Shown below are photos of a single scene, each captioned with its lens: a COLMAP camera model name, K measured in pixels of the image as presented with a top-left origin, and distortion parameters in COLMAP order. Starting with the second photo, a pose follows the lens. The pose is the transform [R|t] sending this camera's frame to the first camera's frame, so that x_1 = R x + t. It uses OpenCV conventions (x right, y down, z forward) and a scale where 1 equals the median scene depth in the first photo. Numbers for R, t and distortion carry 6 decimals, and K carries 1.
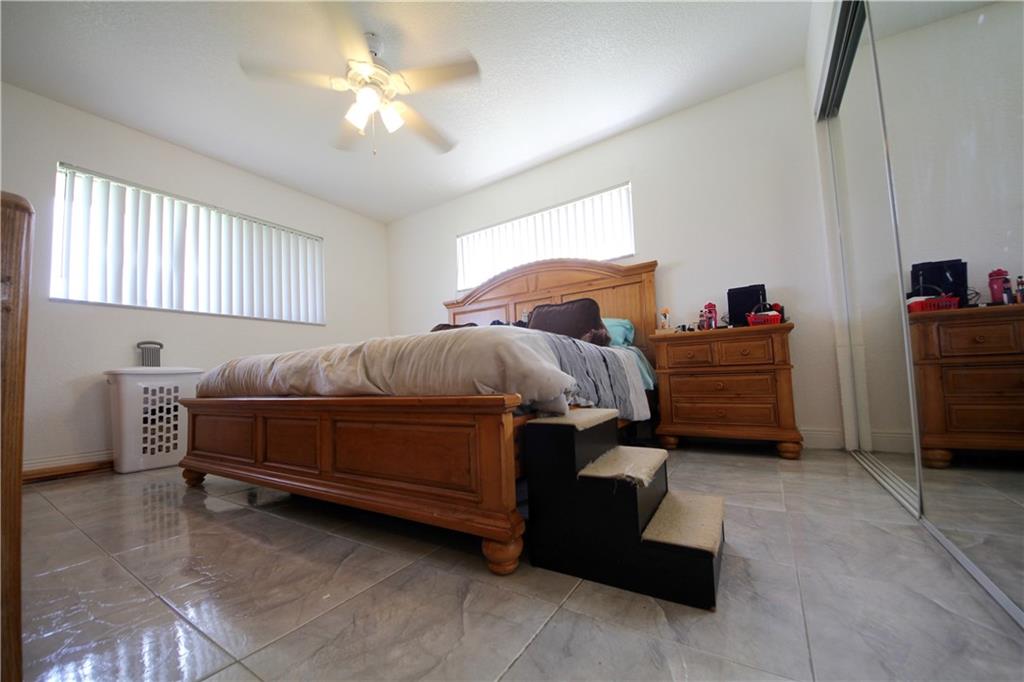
lens RADIAL K [[382.8, 0, 509.9], [0, 382.8, 349.4], [0, 0, 1]] dist [-0.000403, -0.000161]
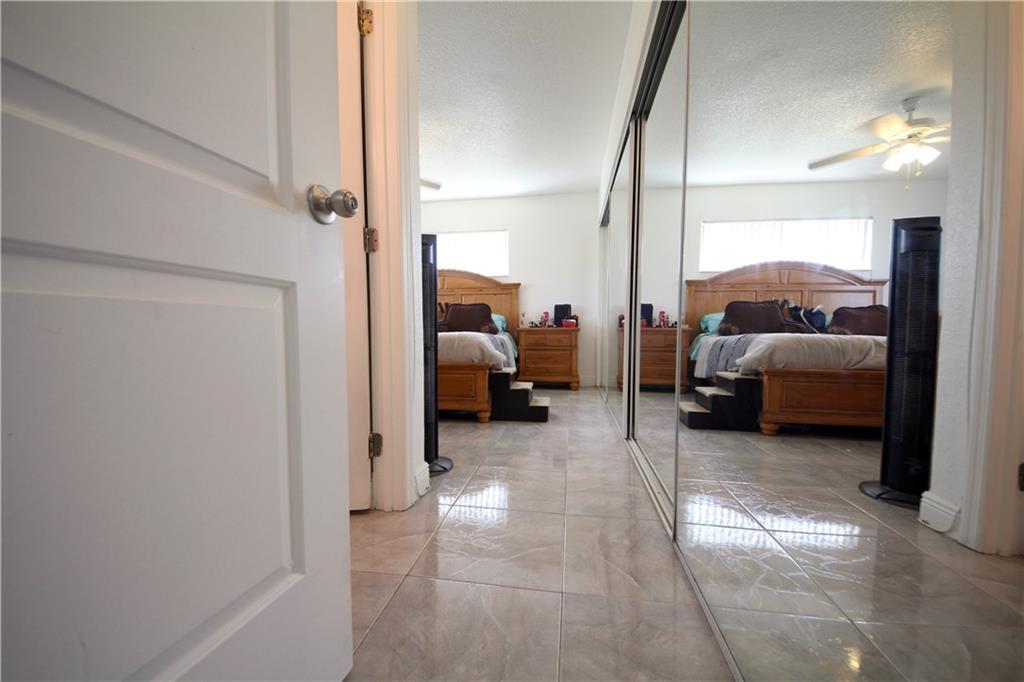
lens RADIAL K [[382.8, 0, 509.9], [0, 382.8, 349.4], [0, 0, 1]] dist [-0.000403, -0.000161]
pose [[0.910716, 0.019868, 0.412555, -0.460716], [-0.064619, 0.993396, 0.094807, -0.115796], [-0.407947, -0.113001, 0.905986, -0.730674]]
